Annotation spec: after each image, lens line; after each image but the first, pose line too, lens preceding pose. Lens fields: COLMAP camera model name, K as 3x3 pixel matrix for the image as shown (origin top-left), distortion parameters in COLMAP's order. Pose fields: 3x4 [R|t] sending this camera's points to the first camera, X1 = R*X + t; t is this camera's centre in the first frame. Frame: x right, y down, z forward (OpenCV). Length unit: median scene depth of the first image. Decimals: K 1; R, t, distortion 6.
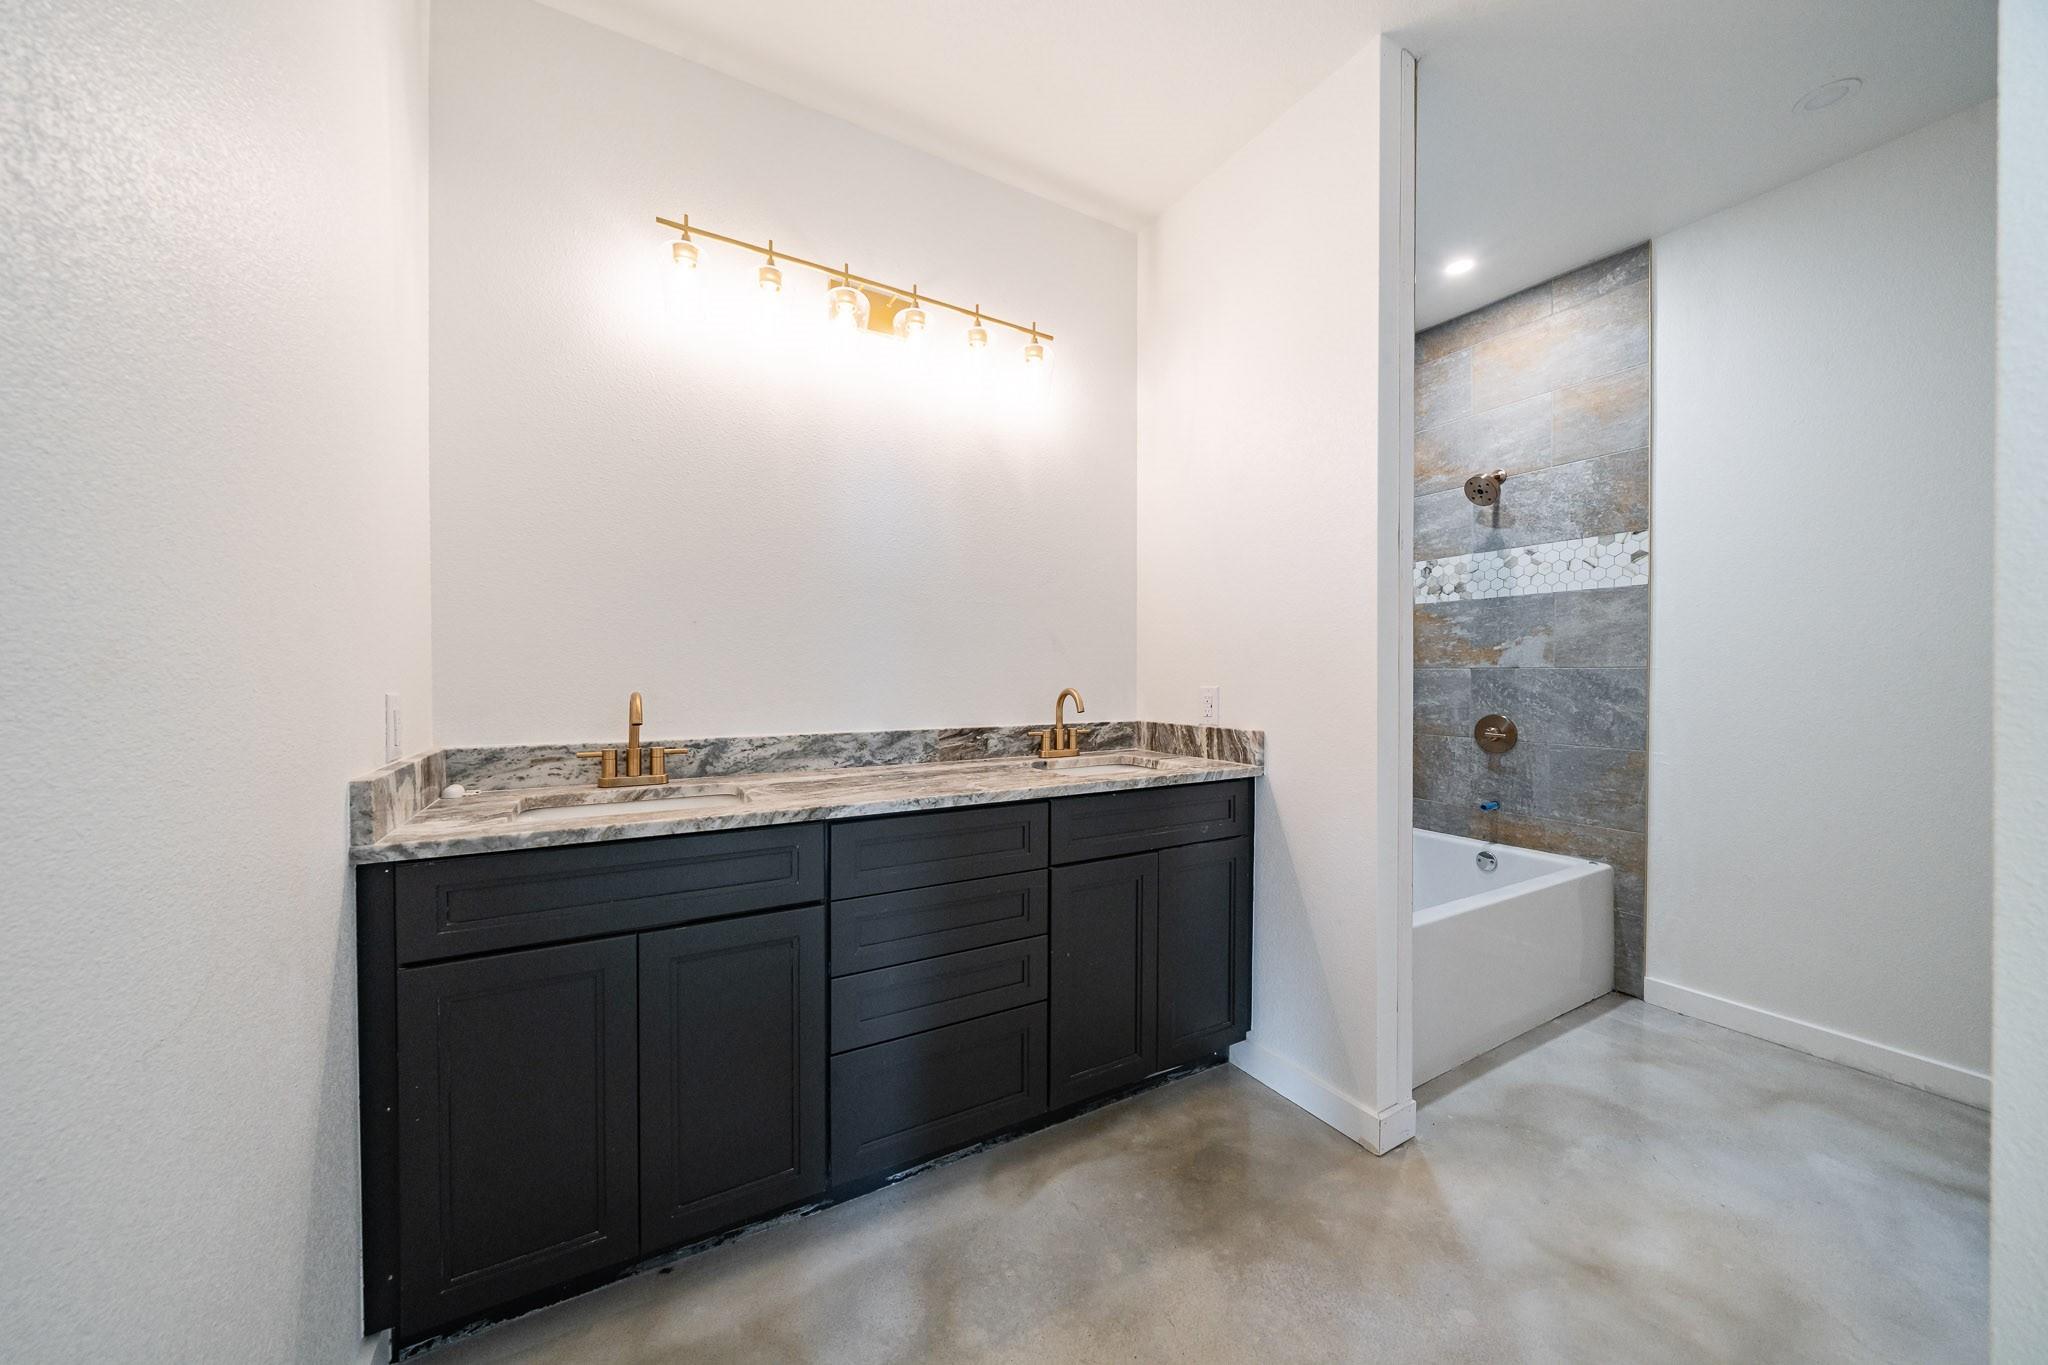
lens RADIAL K [[718.6, 0, 1024.2], [0, 718.6, 677.9], [0, 0, 1]] dist [-0.001967, -0.000244]
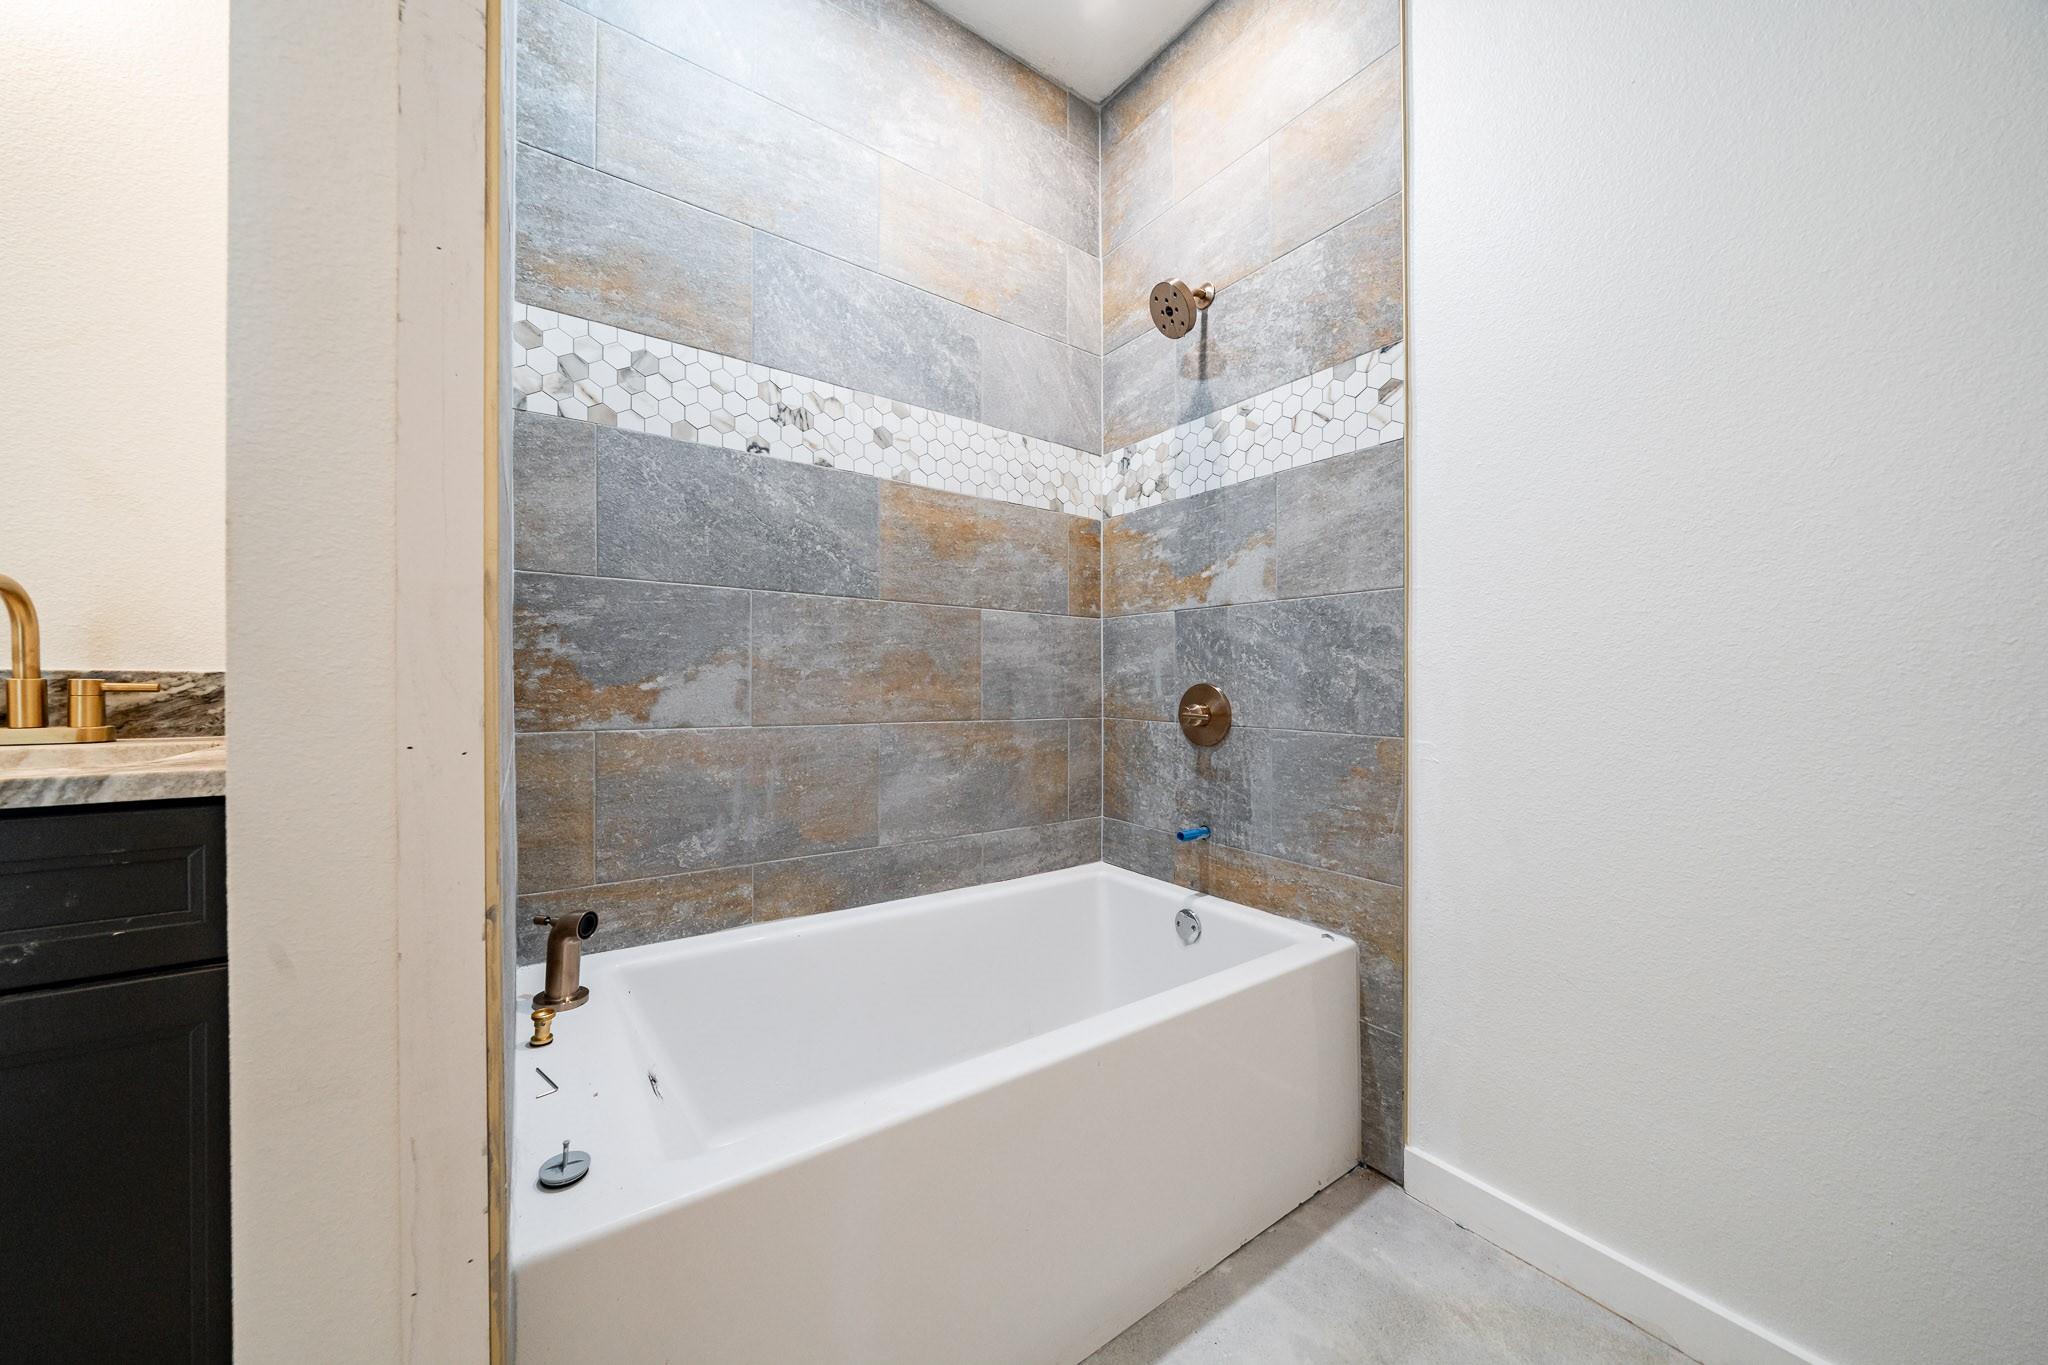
lens RADIAL K [[718.6, 0, 1025.6], [0, 718.6, 673.3], [0, 0, 1]] dist [-0.001967, -0.000244]
pose [[0.995525, 0.000153, 0.094500, 0.483059], [0.001114, 0.999910, -0.013357, 0.054455], [-0.094494, 0.013402, 0.995435, 0.437536]]
